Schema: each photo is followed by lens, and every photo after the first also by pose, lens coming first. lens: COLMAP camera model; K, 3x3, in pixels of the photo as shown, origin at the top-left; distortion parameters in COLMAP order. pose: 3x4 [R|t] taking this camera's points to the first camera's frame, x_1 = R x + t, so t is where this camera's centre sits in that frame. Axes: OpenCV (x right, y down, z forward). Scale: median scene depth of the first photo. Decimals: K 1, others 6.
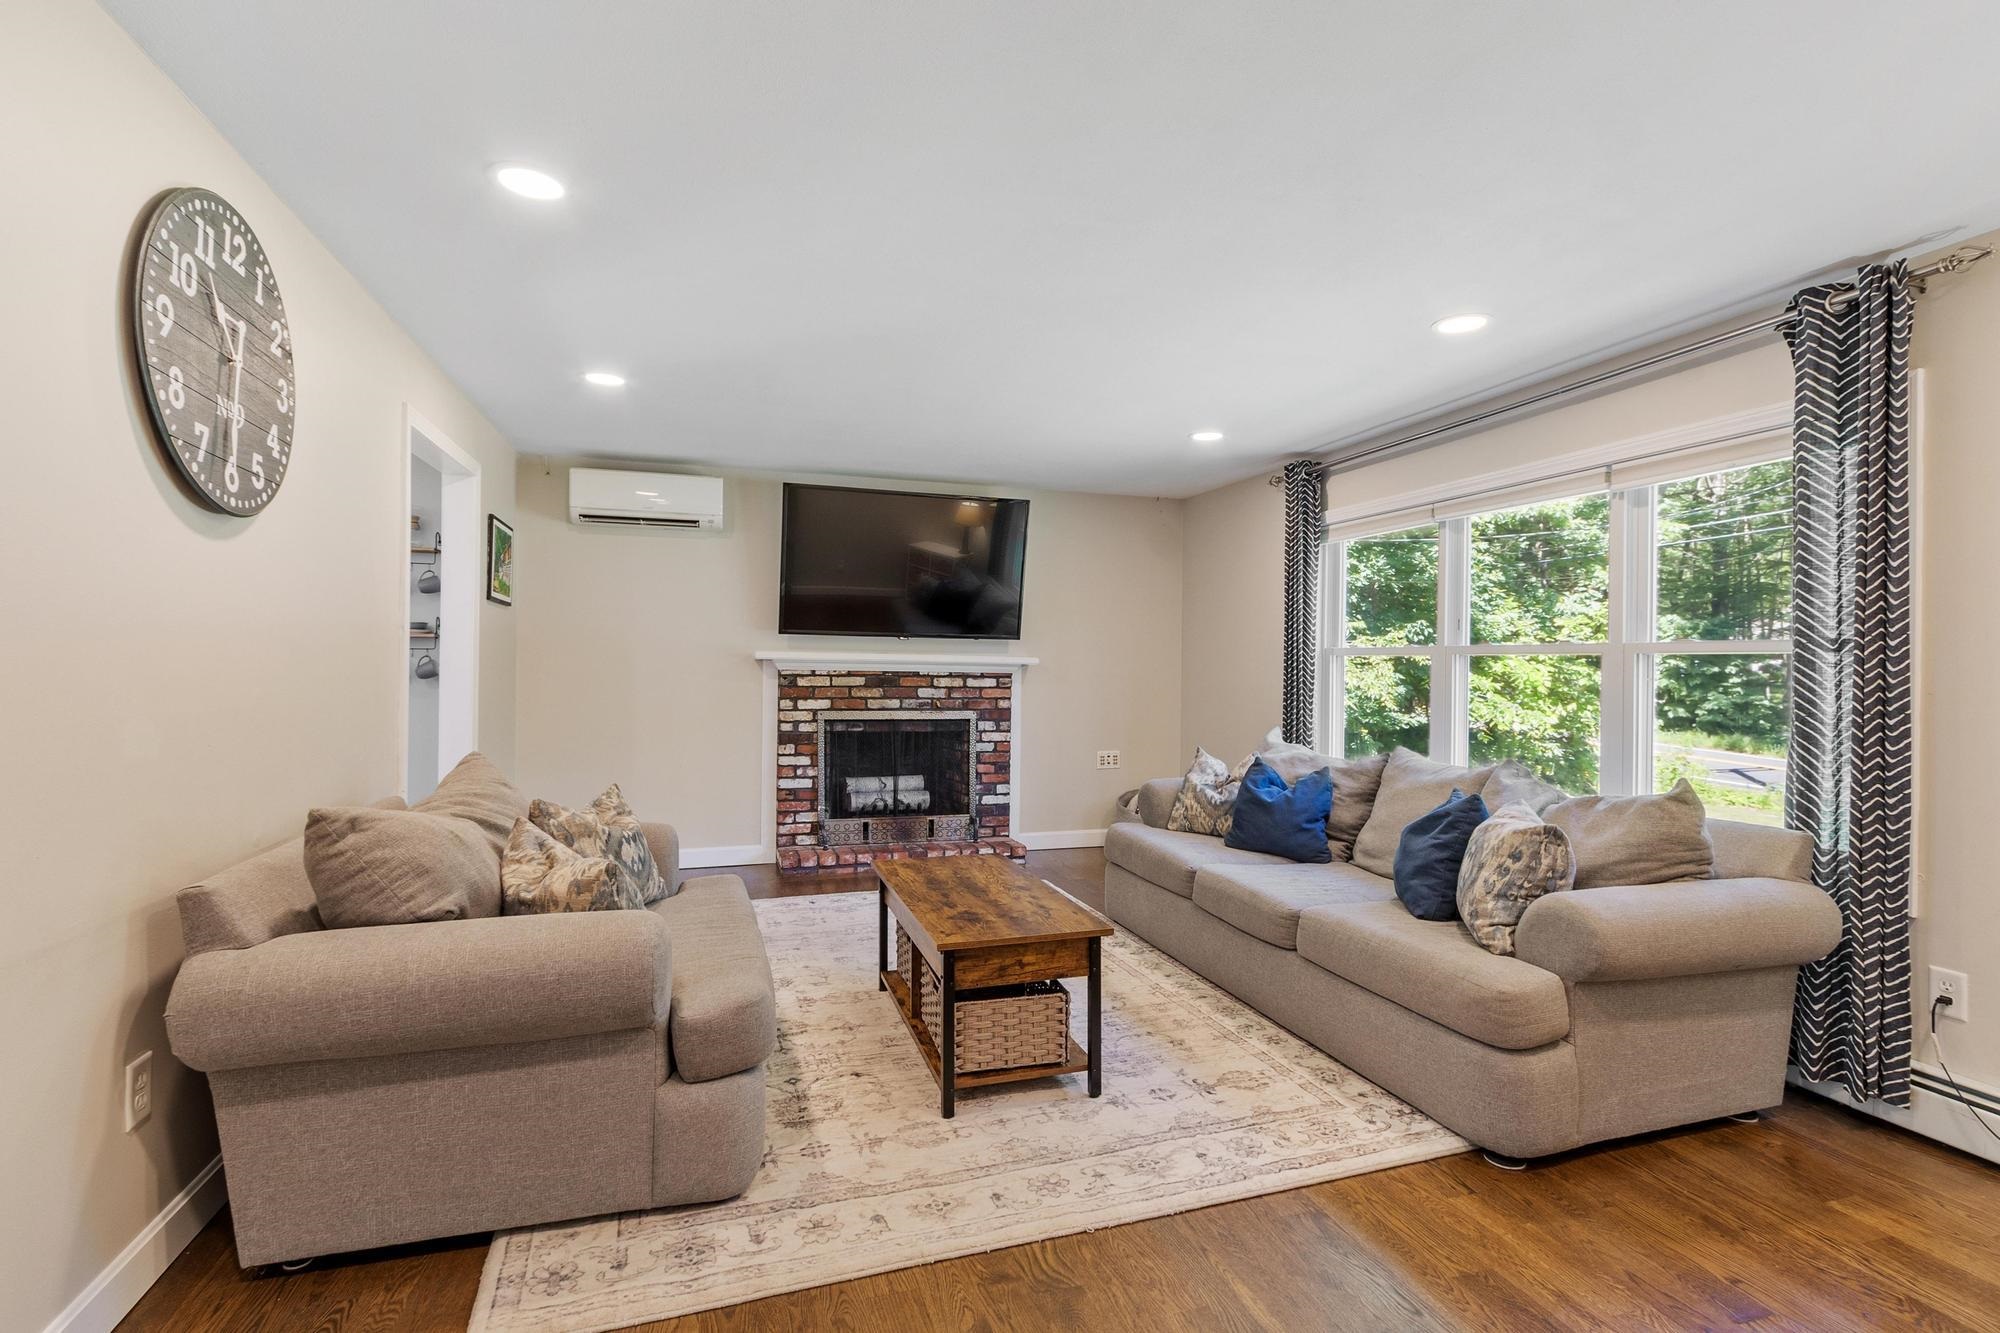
lens RADIAL K [[909.2, 0, 984.5], [0, 909.2, 655.7], [0, 0, 1]] dist [-0.001867, -0.000599]
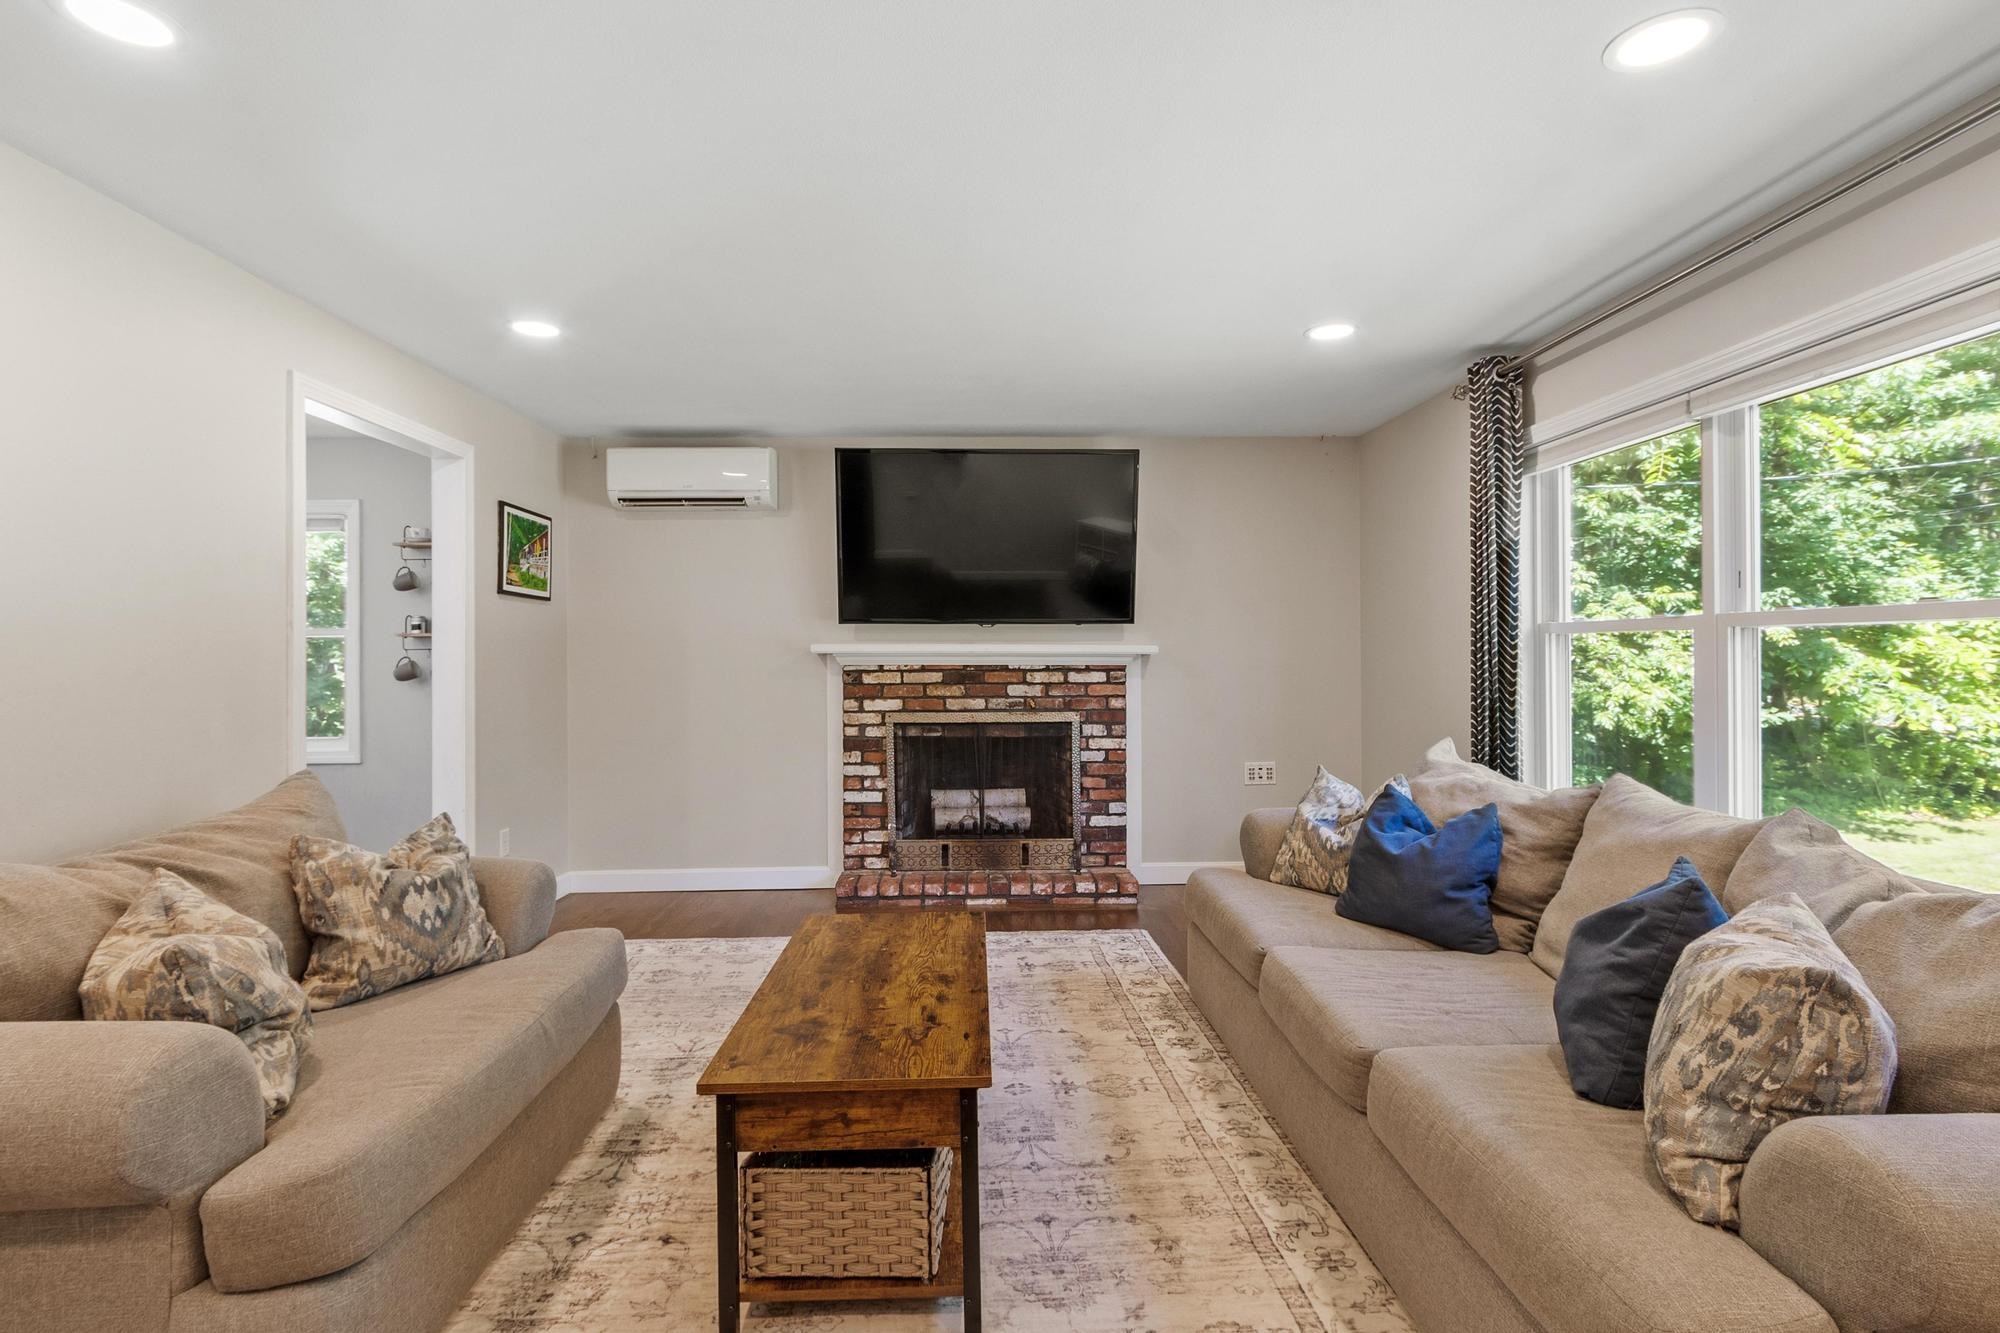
lens RADIAL K [[938.3, 0, 984.2], [0, 938.3, 643.9], [0, 0, 1]] dist [0.003250, -0.003704]
pose [[0.962775, -0.020081, -0.269556, 0.167421], [0.018979, 0.999797, -0.006693, 0.004247], [0.269636, 0.001328, 0.962962, 0.201114]]
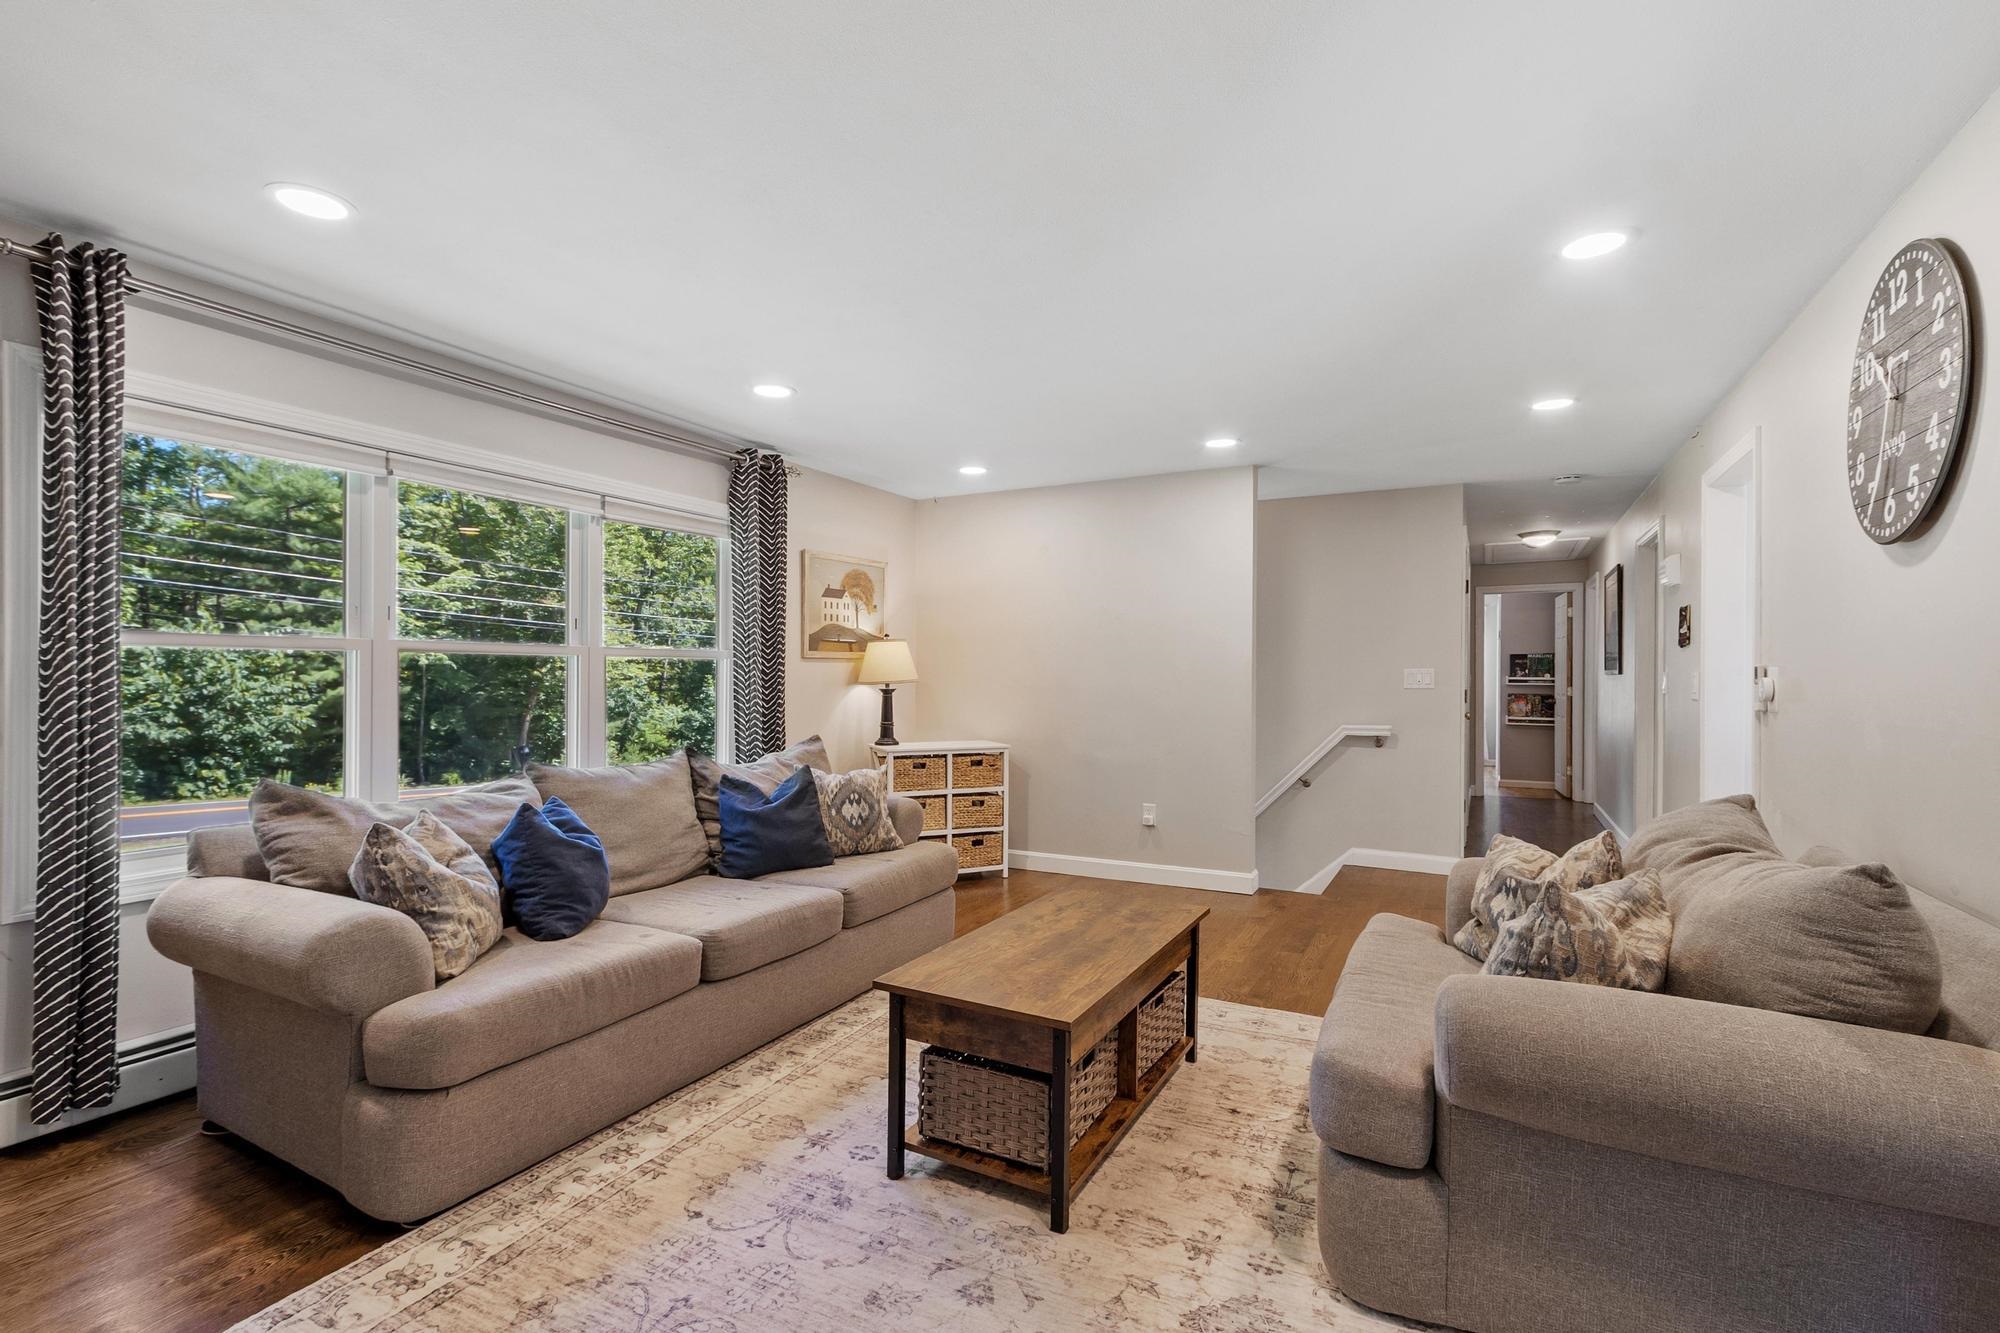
lens RADIAL K [[909.2, 0, 984.5], [0, 909.2, 655.7], [0, 0, 1]] dist [-0.001867, -0.000599]
pose [[-0.697831, -0.003081, 0.716256, -0.349897], [-0.019955, 0.999686, -0.015142, 0.005006], [-0.715985, -0.024859, -0.697673, 1.024881]]
